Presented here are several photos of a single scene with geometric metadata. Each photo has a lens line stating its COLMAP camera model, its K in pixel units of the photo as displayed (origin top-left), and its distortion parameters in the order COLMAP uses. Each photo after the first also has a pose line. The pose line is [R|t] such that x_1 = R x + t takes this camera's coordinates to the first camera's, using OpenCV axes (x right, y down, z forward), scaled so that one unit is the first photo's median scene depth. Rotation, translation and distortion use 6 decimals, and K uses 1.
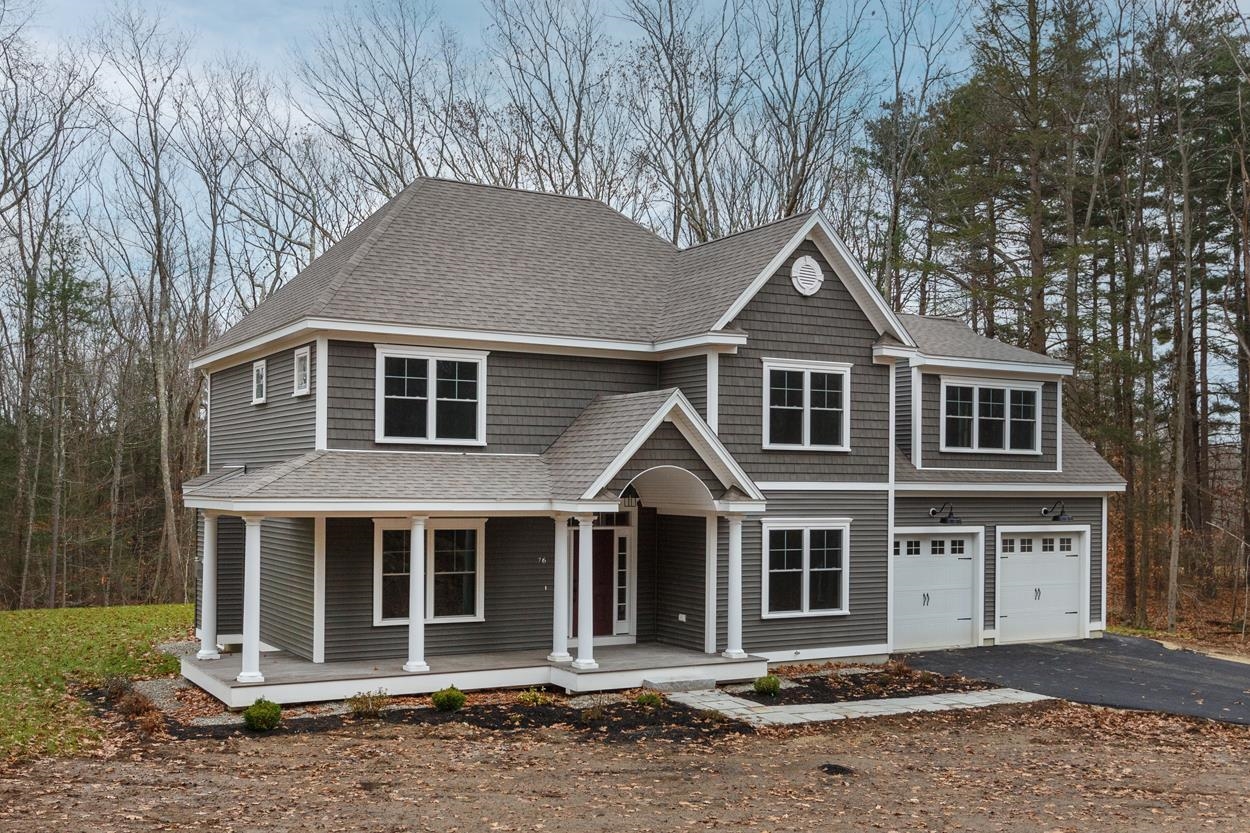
lens RADIAL K [[562.0, 0, 622.0], [0, 562.0, 409.8], [0, 0, 1]] dist [0.007356, -0.000306]
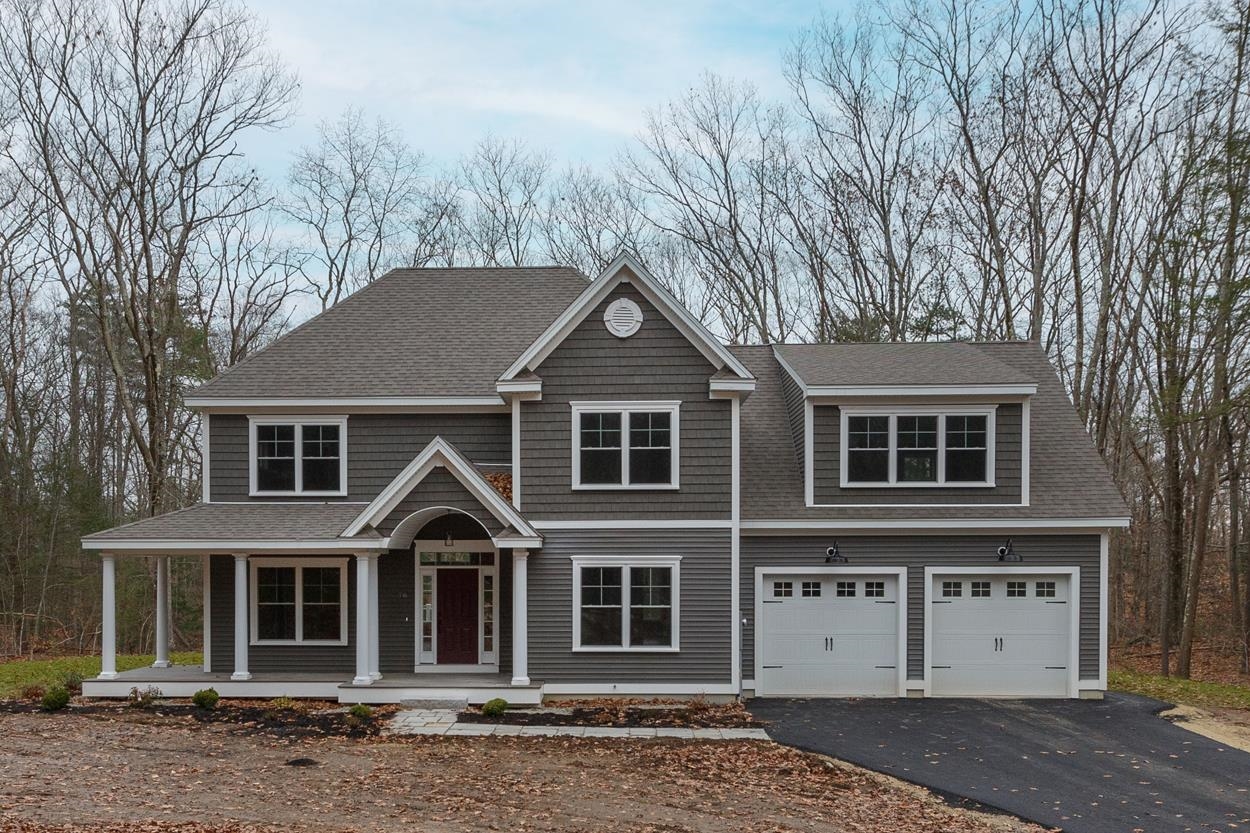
lens RADIAL K [[537.5, 0, 625.2], [0, 537.5, 471.4], [0, 0, 1]] dist [0.006706, -0.000052]
pose [[0.967881, -0.046868, -0.247000, 0.560272], [0.048467, 0.998825, 0.000392, 0.038276], [0.246691, -0.012351, 0.969015, 0.056208]]
